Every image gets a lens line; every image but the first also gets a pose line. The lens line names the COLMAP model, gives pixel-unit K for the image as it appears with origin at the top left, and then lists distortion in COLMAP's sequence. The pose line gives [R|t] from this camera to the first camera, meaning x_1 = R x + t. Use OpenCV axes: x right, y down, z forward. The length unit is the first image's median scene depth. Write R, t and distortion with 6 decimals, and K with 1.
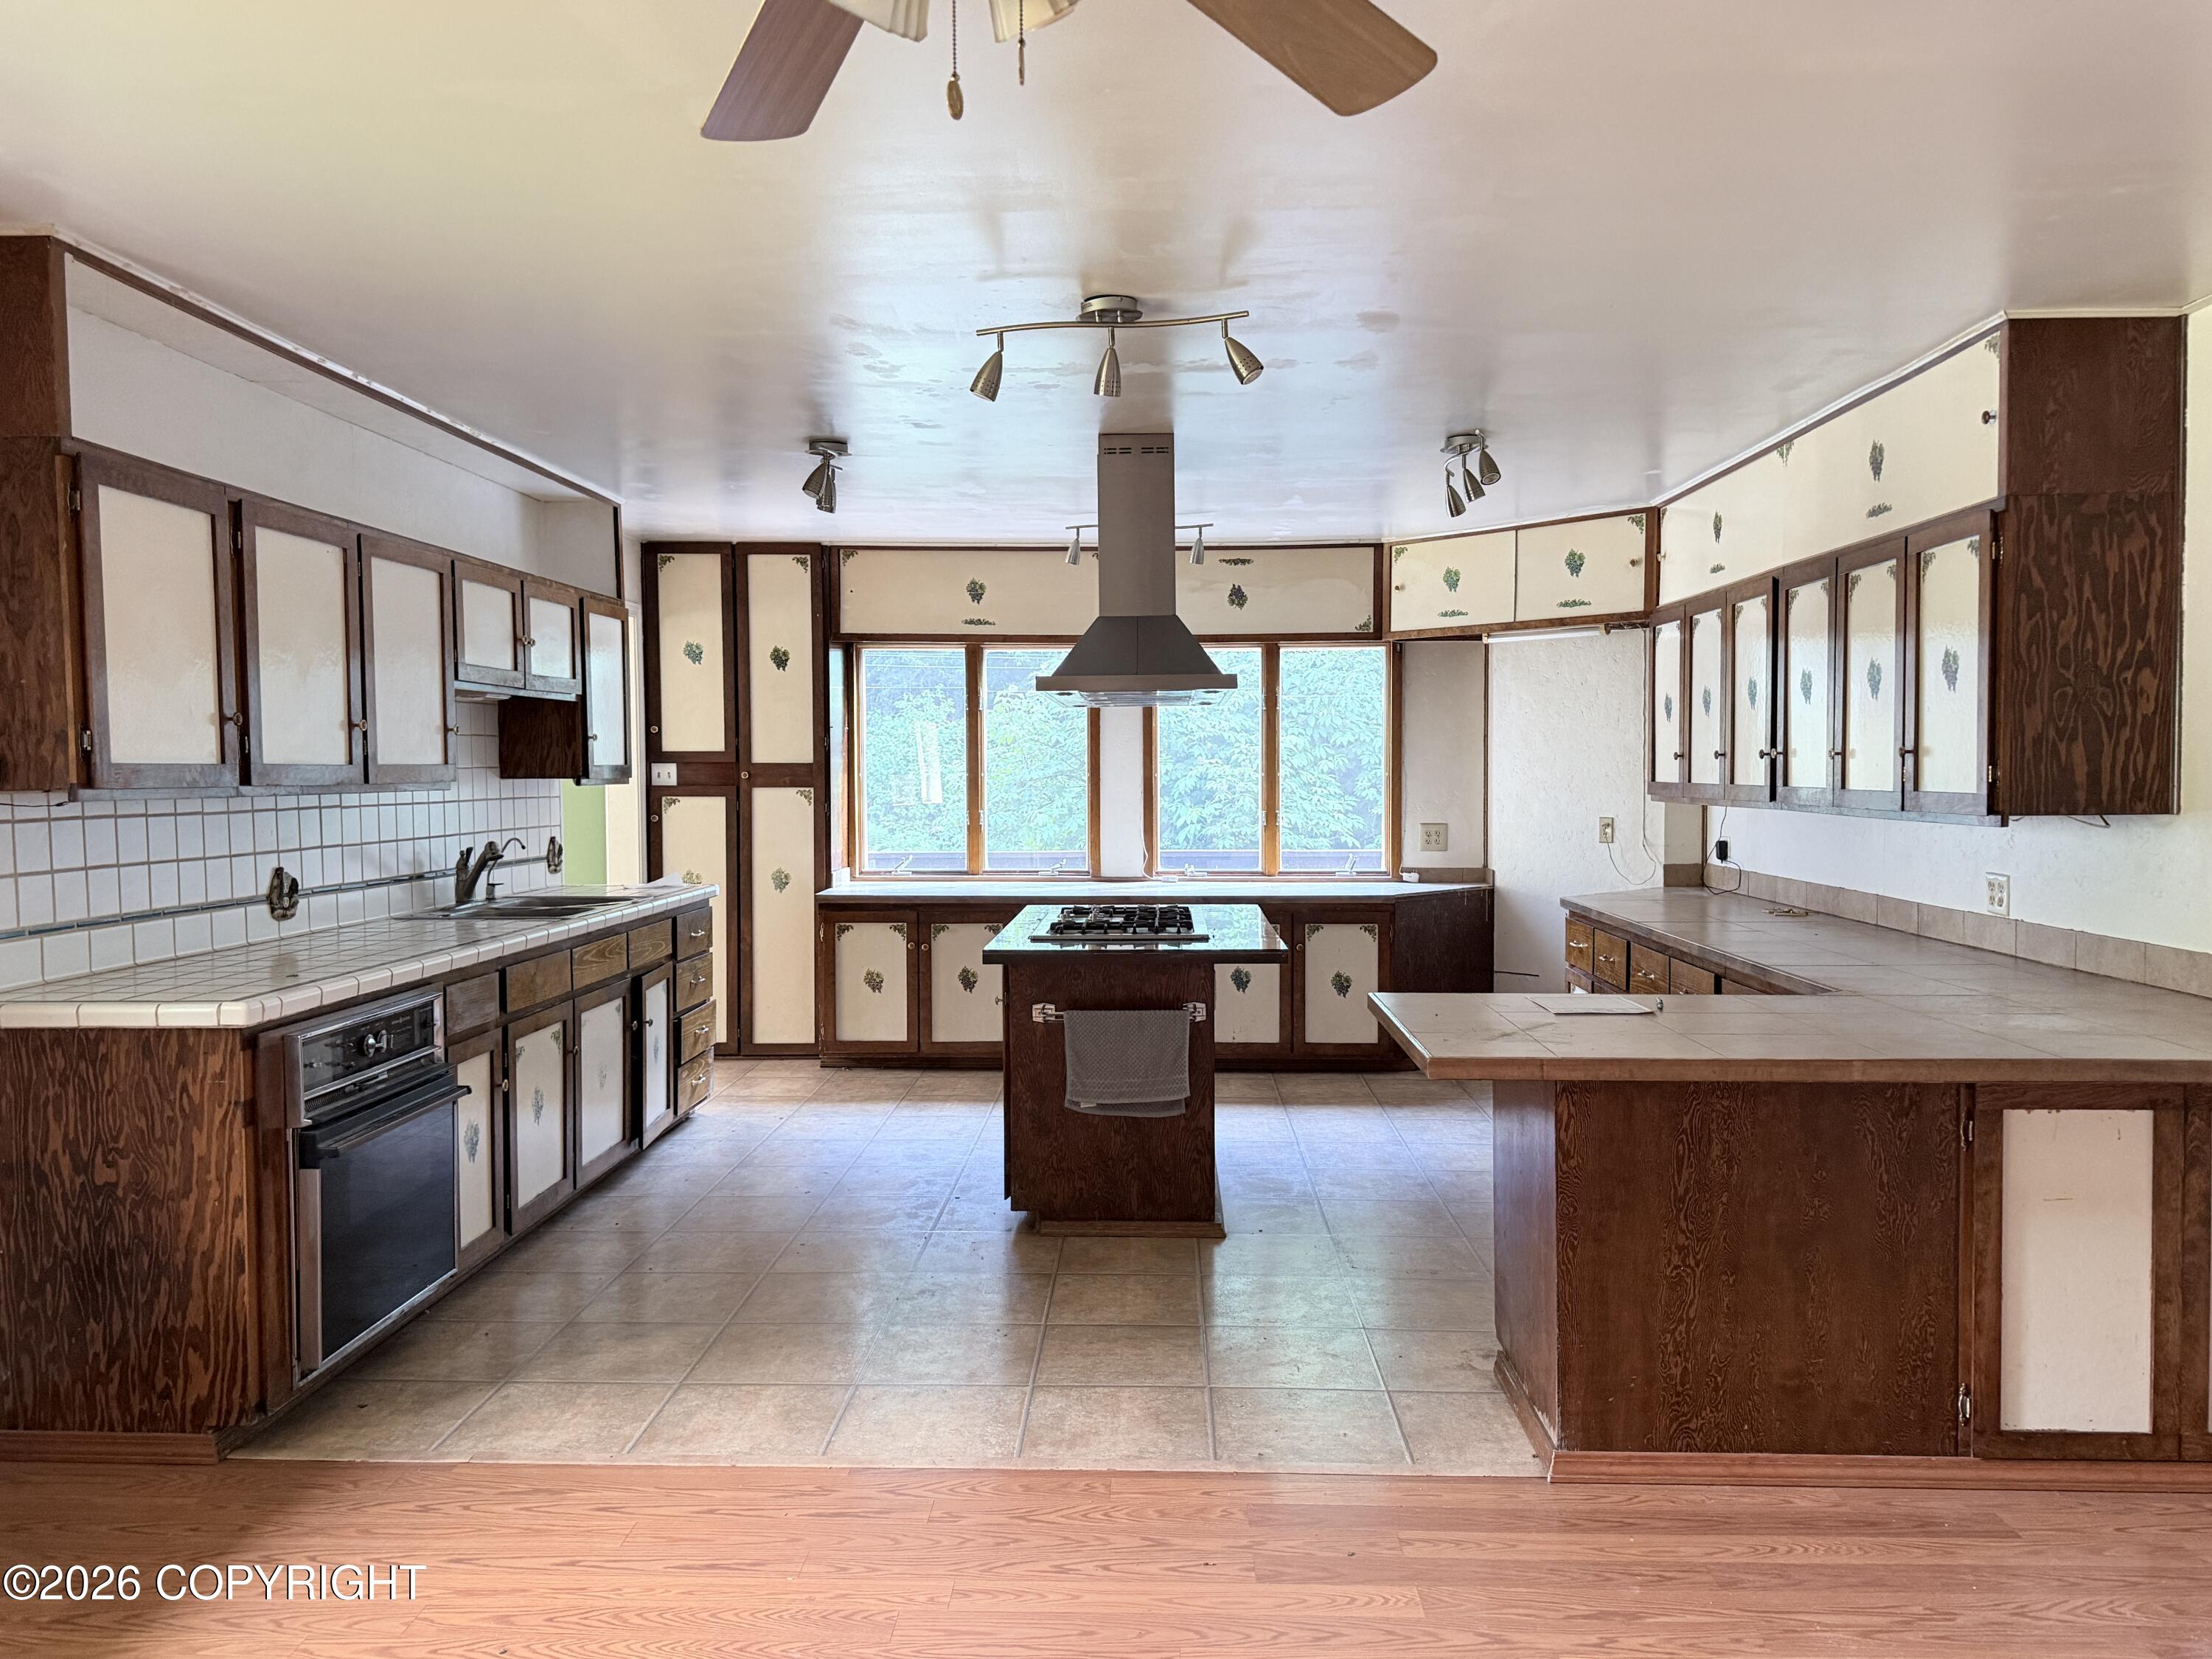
lens RADIAL K [[1628.2, 0, 1116.5], [0, 1628.2, 835.3], [0, 0, 1]] dist [0.023384, -0.010285]
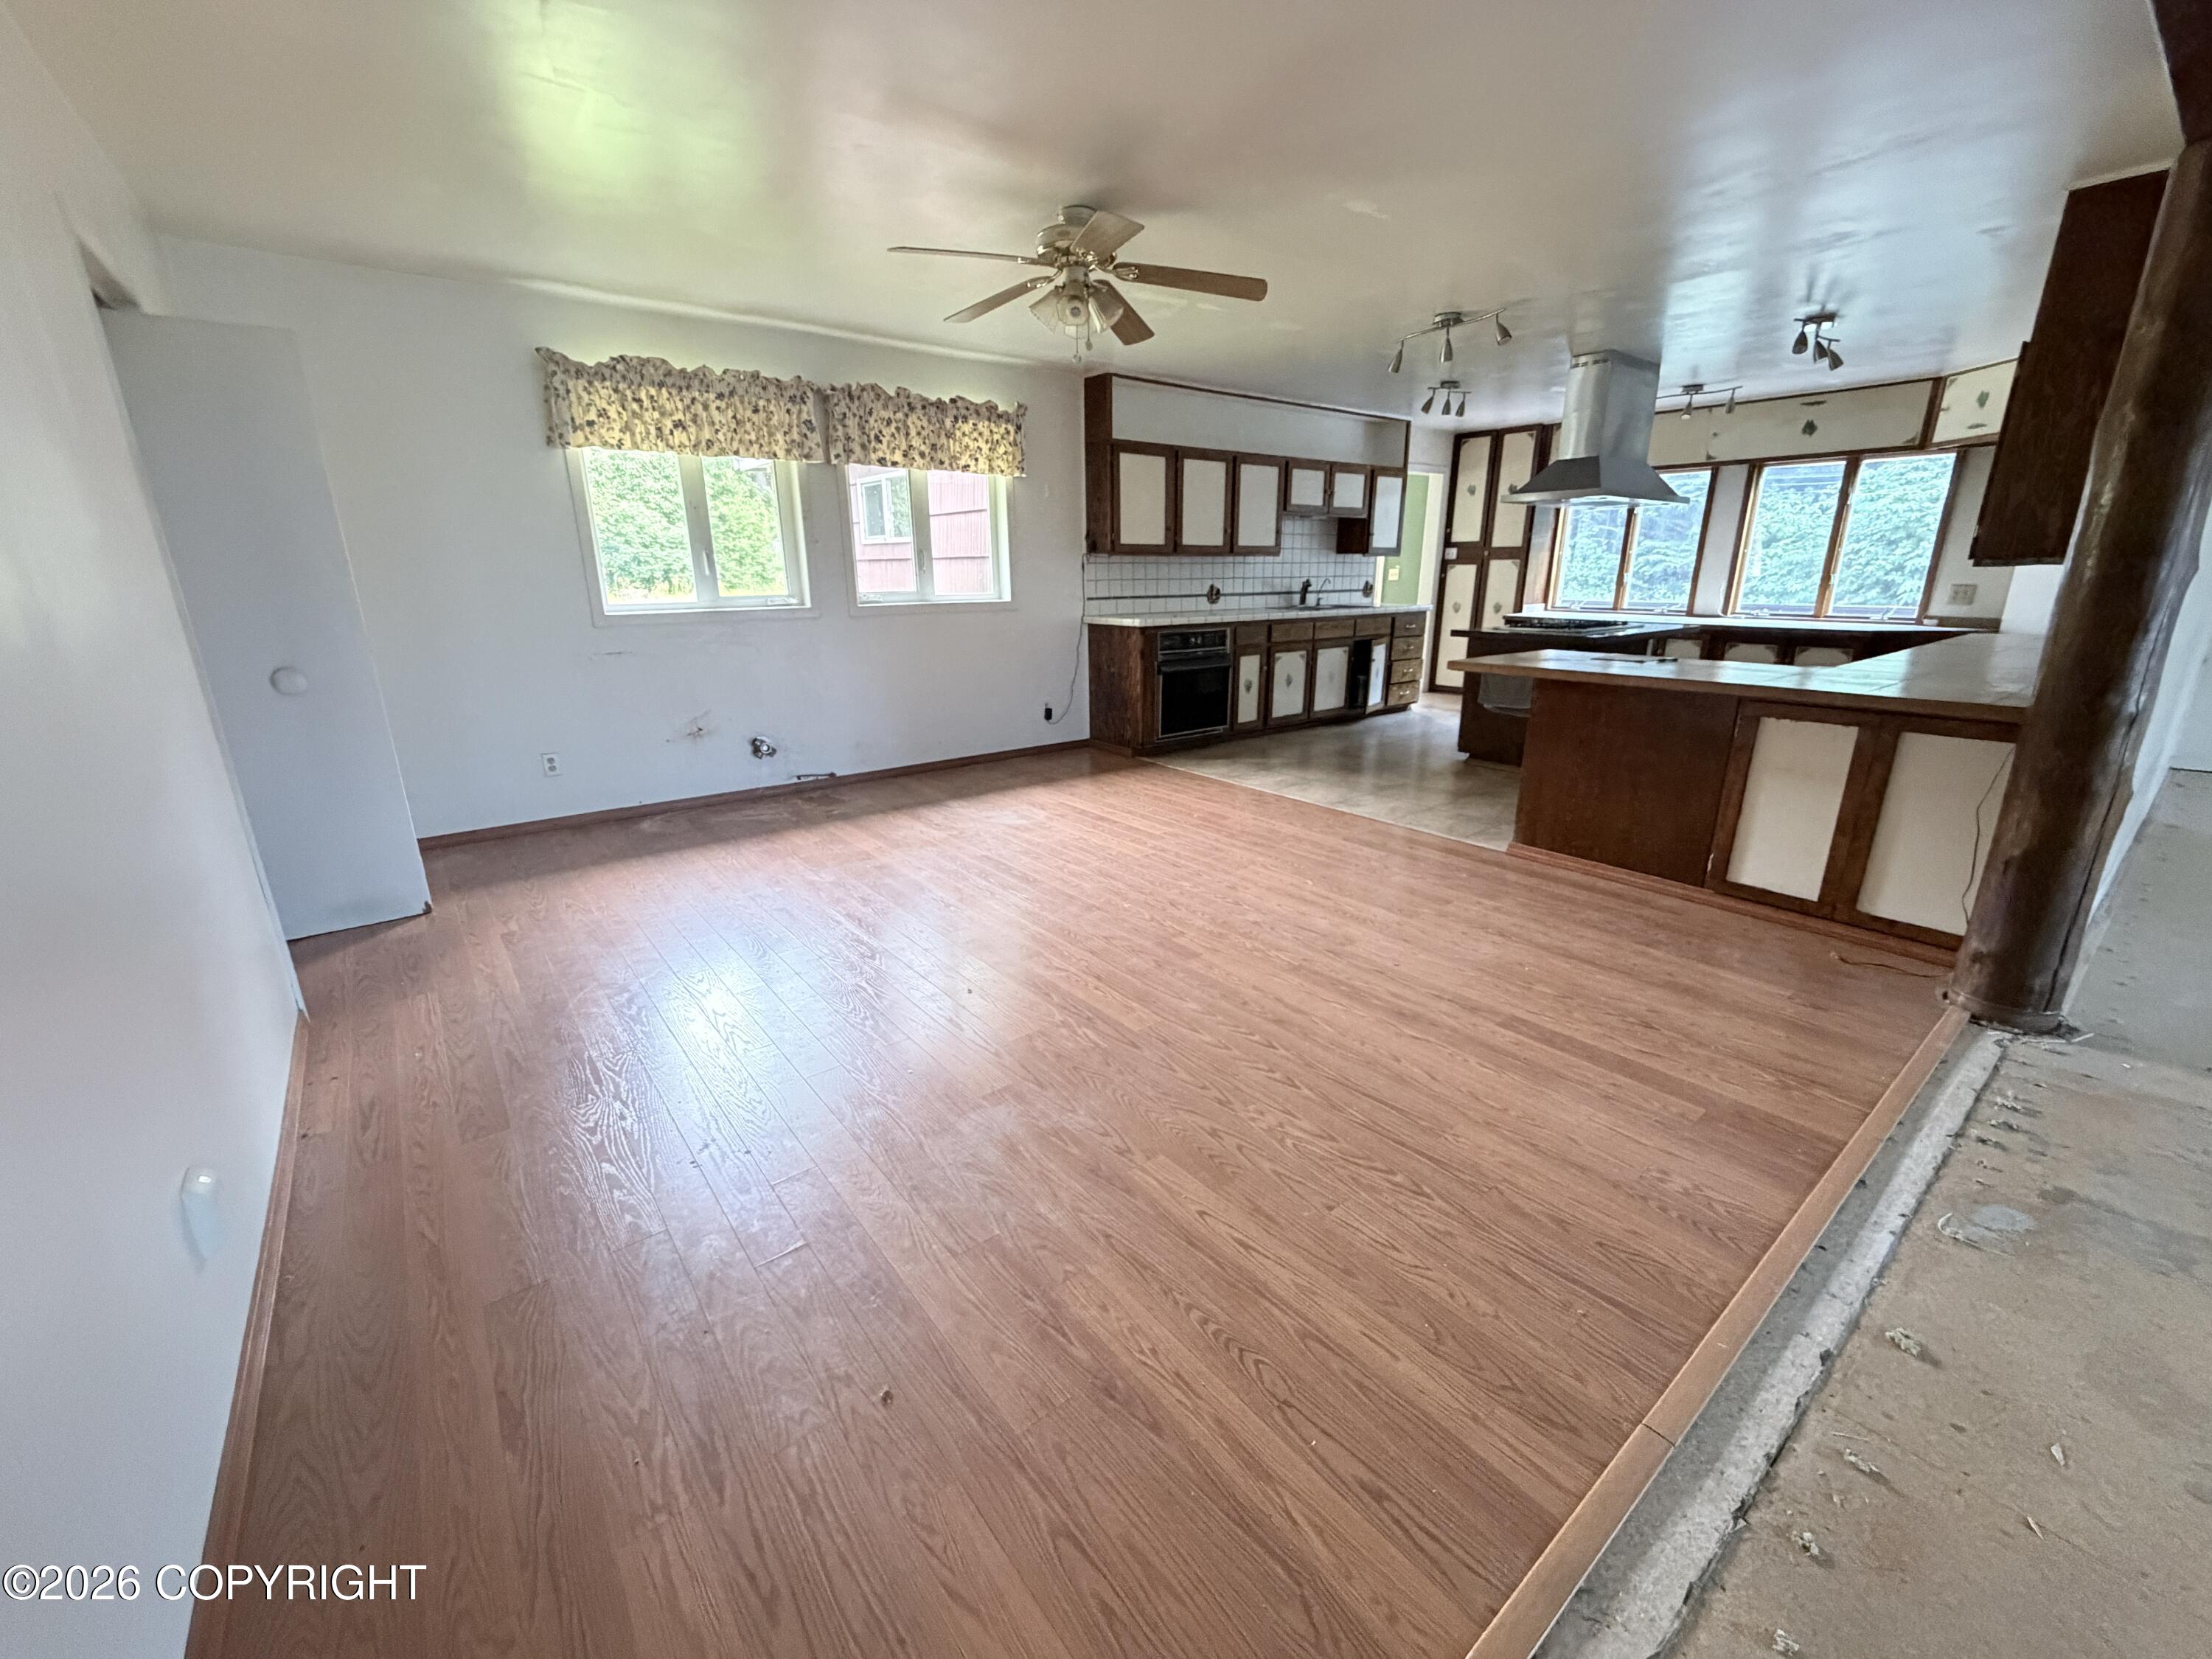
lens RADIAL K [[882.7, 0, 1098.8], [0, 882.7, 832.9], [0, 0, 1]] dist [-0.000217, -0.001095]
pose [[0.637874, 0.221428, -0.737622, 0.532790], [-0.027859, 0.963783, 0.265228, 0.031017], [0.769637, -0.148632, 0.620941, -0.147515]]
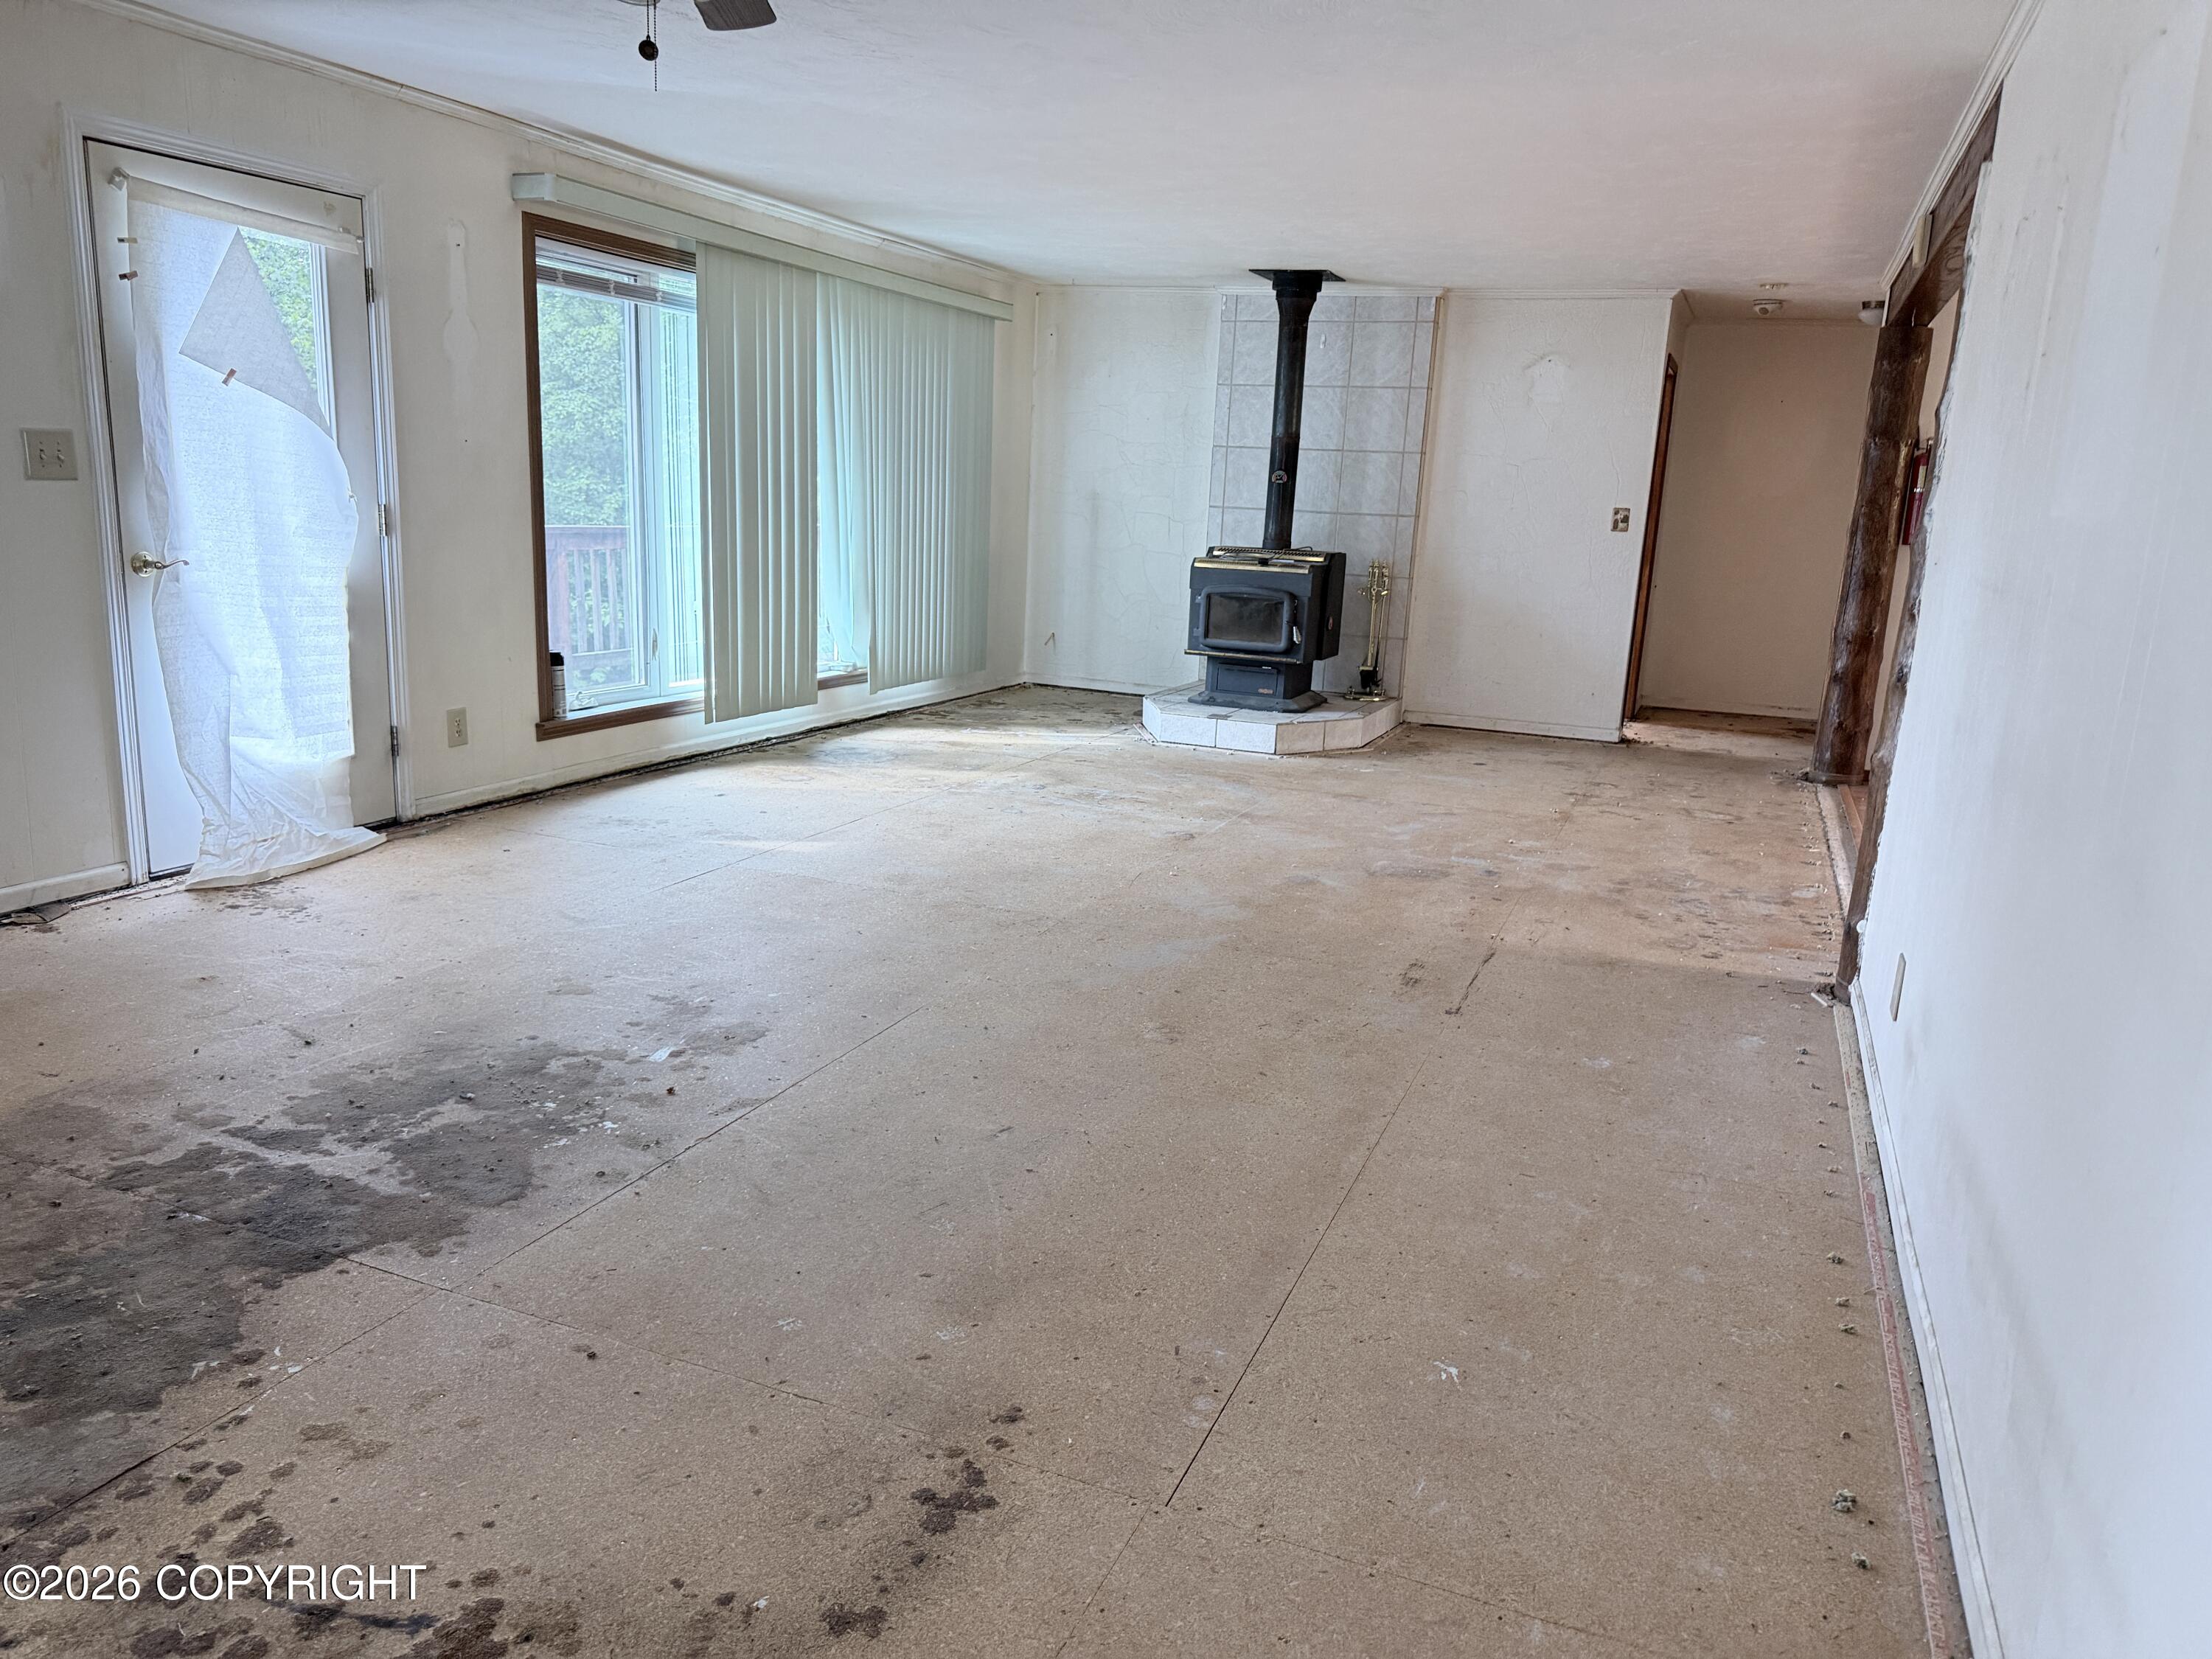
lens RADIAL K [[1556.6, 0, 1121.3], [0, 1556.6, 831.6], [0, 0, 1]] dist [0.027645, -0.037368]
pose [[-0.936997, -0.111574, 0.331040, 0.630649], [-0.024575, 0.966329, 0.256135, -0.048750], [-0.348472, 0.231863, -0.908189, 1.503683]]
